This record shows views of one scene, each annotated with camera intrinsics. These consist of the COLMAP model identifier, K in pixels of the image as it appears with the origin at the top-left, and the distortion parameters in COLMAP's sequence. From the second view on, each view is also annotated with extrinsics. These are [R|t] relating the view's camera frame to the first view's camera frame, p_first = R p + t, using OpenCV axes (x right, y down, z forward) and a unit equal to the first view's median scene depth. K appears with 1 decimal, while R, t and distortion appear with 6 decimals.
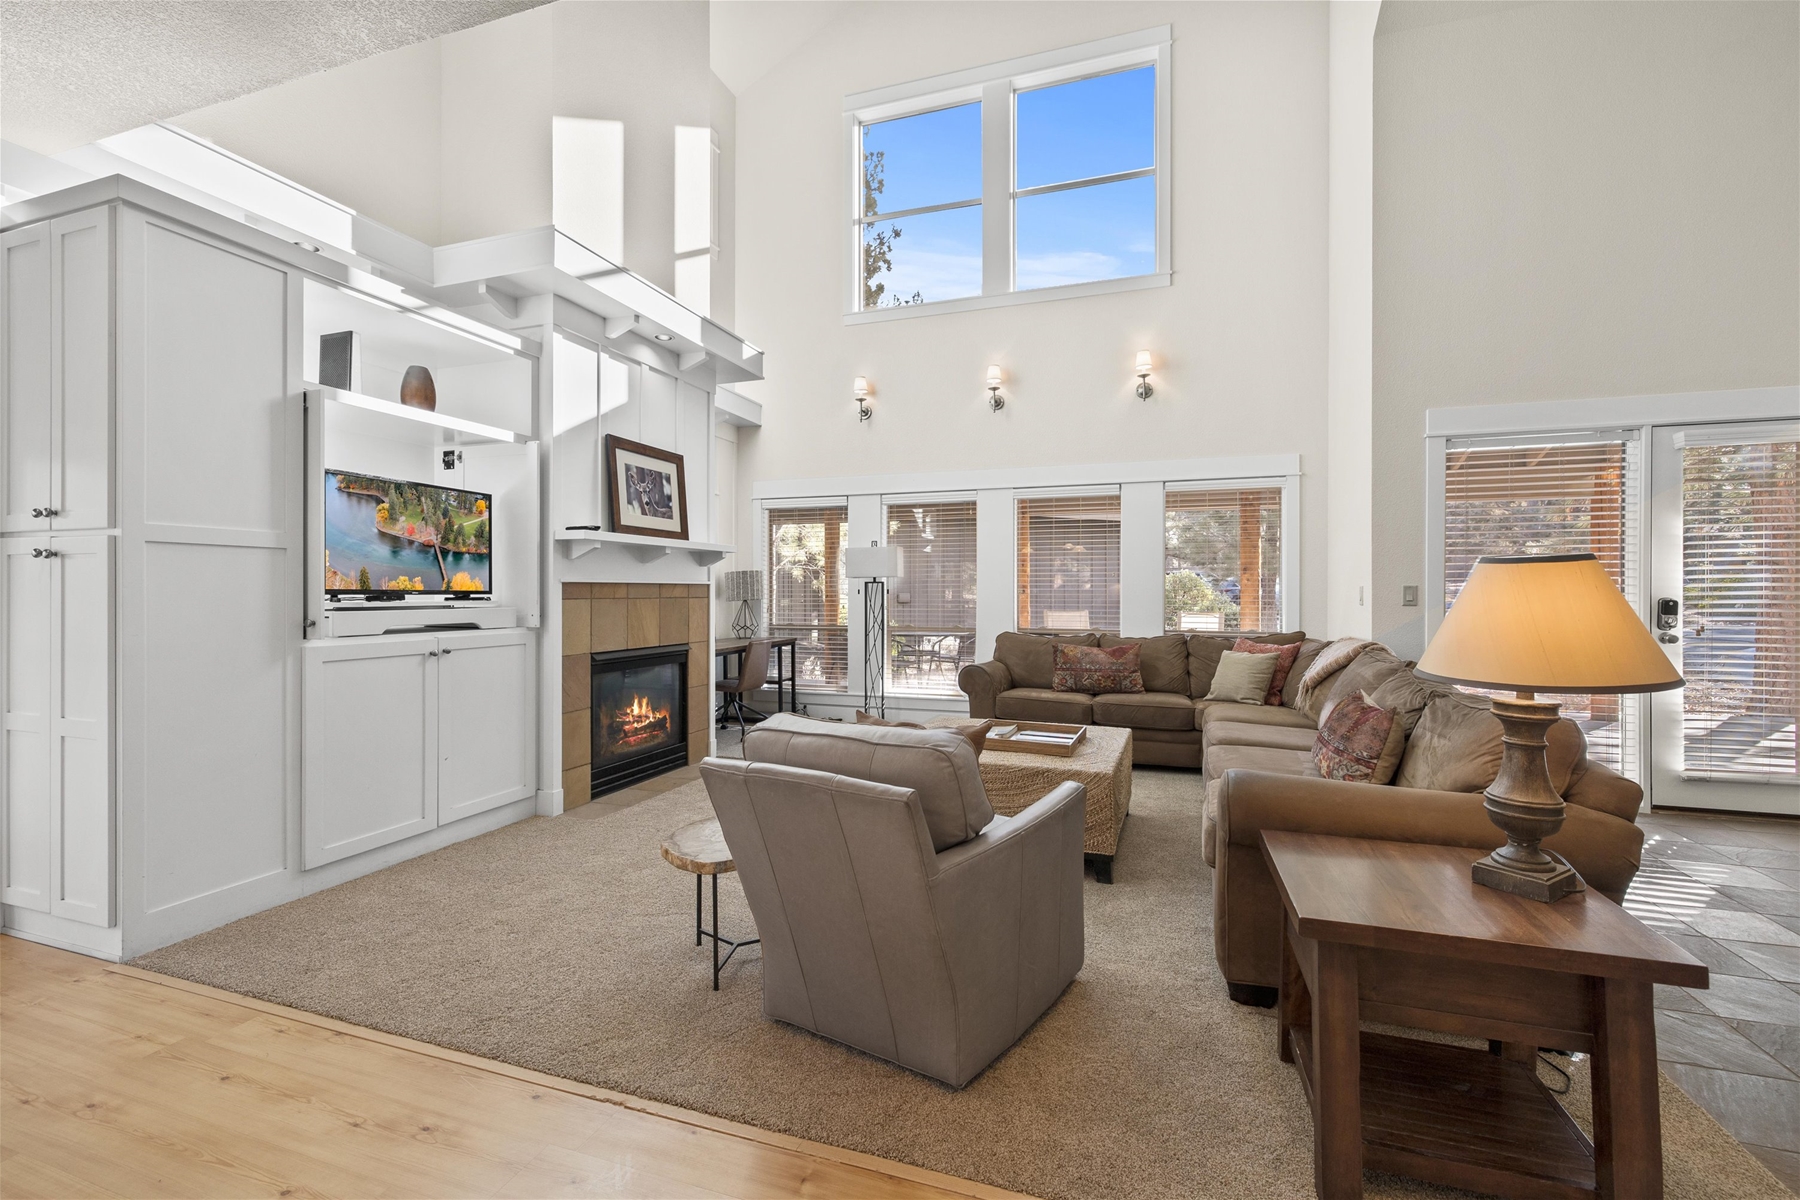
lens RADIAL K [[763.0, 0, 898.3], [0, 763.0, 583.2], [0, 0, 1]] dist [-0.010166, -0.000337]
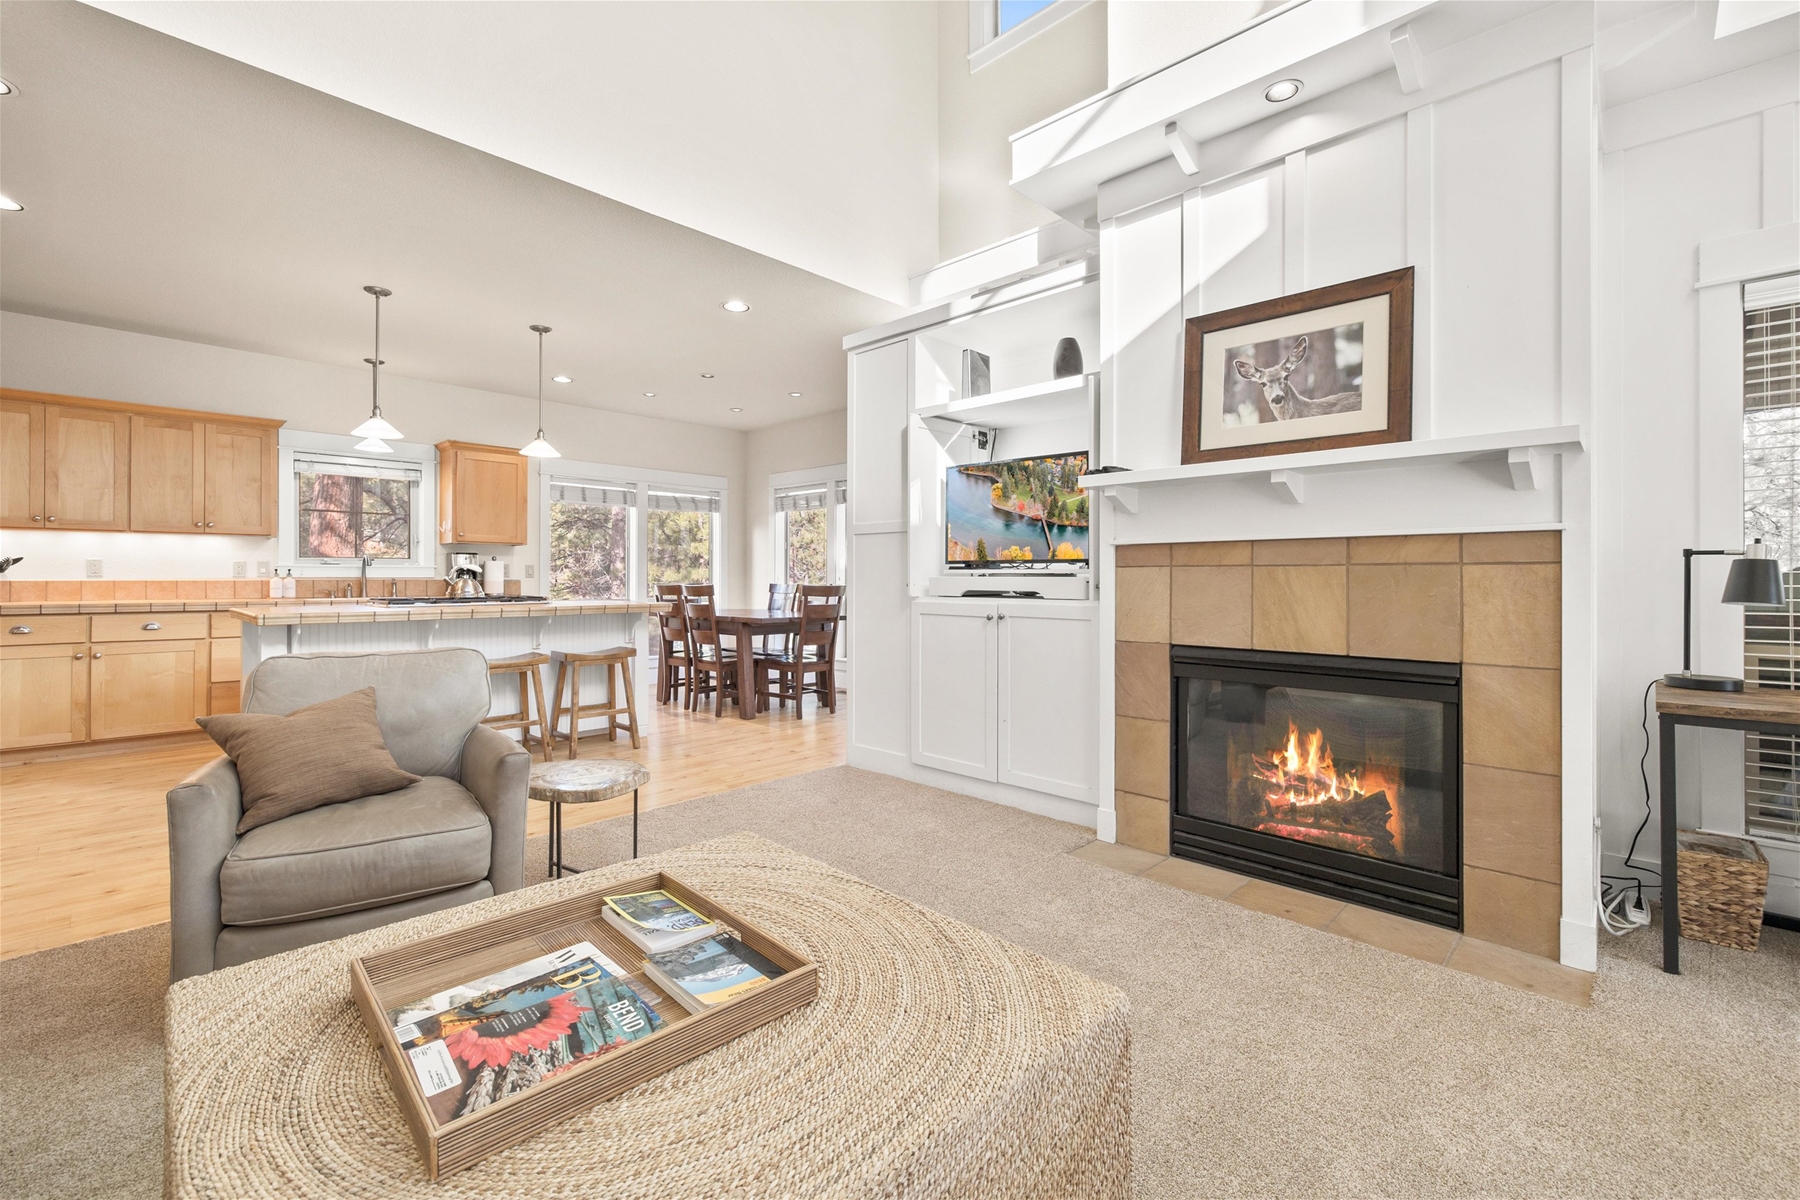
lens RADIAL K [[763.0, 0, 898.3], [0, 763.0, 583.2], [0, 0, 1]] dist [-0.010166, -0.000337]
pose [[-0.430624, -0.000909, -0.902531, 0.318720], [0.004452, 0.999985, -0.003132, 0.034895], [0.902521, -0.005367, -0.430613, 1.022526]]
